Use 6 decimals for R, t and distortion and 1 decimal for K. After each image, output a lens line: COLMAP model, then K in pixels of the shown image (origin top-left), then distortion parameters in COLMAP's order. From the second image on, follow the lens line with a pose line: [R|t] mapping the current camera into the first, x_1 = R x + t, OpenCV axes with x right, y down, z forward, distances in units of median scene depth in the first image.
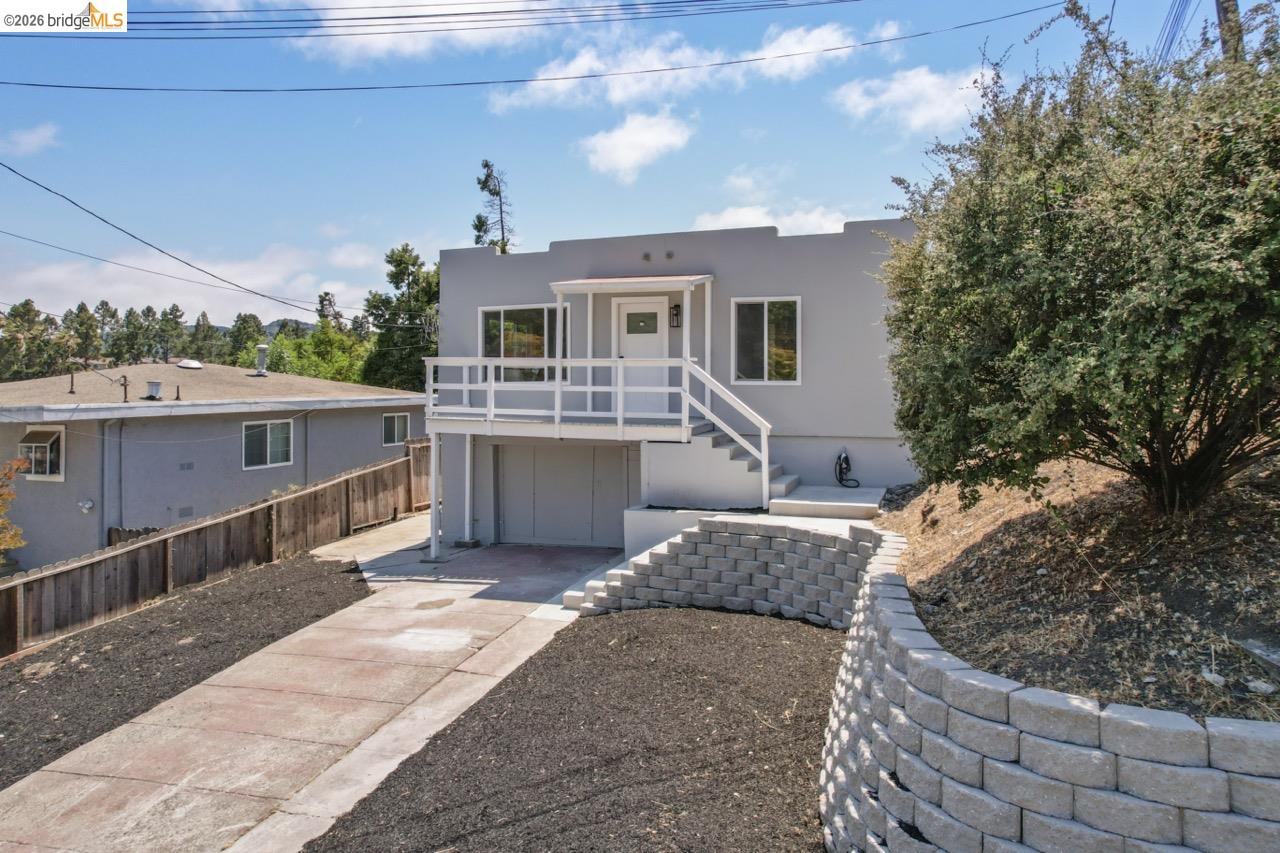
lens RADIAL K [[818.0, 0, 621.8], [0, 818.0, 377.3], [0, 0, 1]] dist [-0.066348, 0.053345]
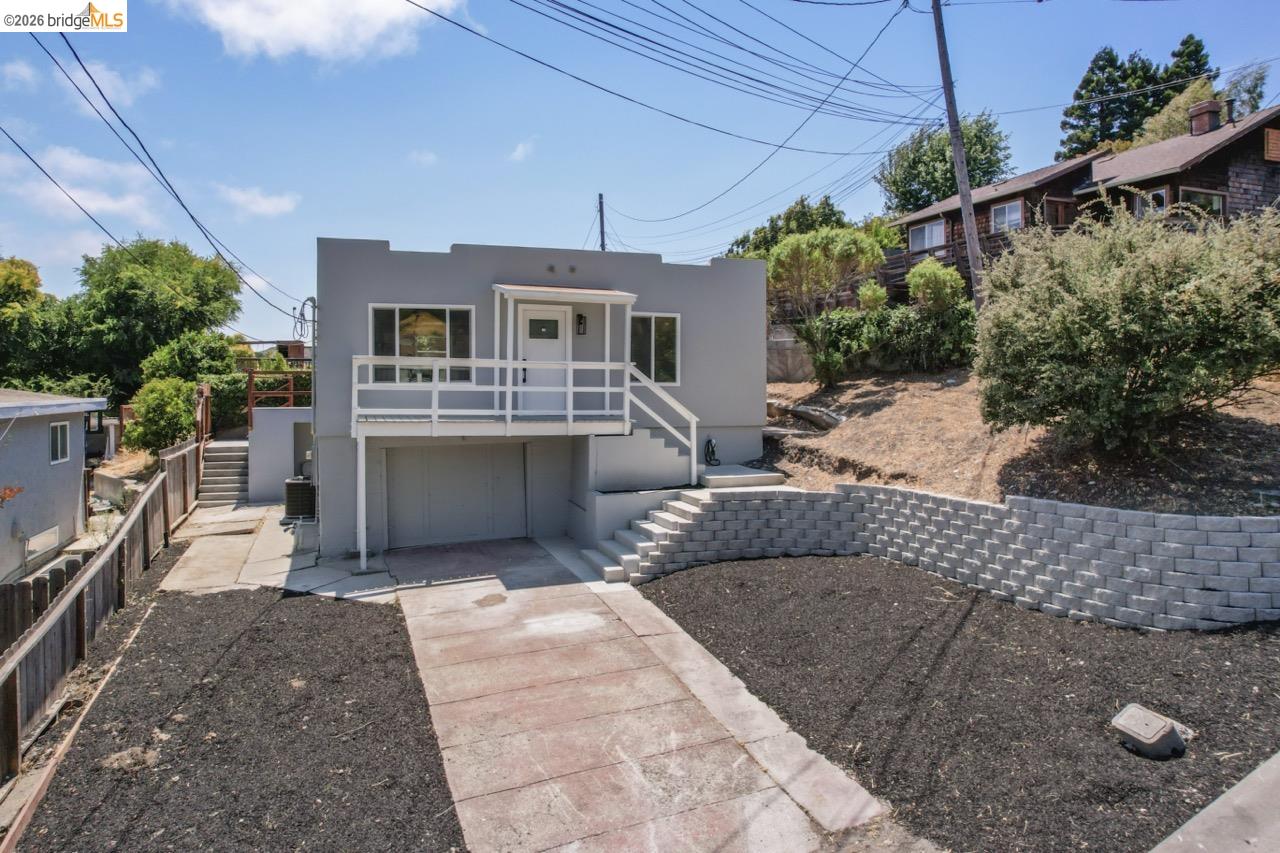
lens RADIAL K [[818.0, 0, 618.8], [0, 818.0, 406.2], [0, 0, 1]] dist [-0.066348, 0.053345]
pose [[0.772703, -0.012403, 0.634646, -0.634252], [-0.006883, 0.999587, 0.027915, 0.005888], [-0.634730, -0.025939, 0.772299, 0.099863]]
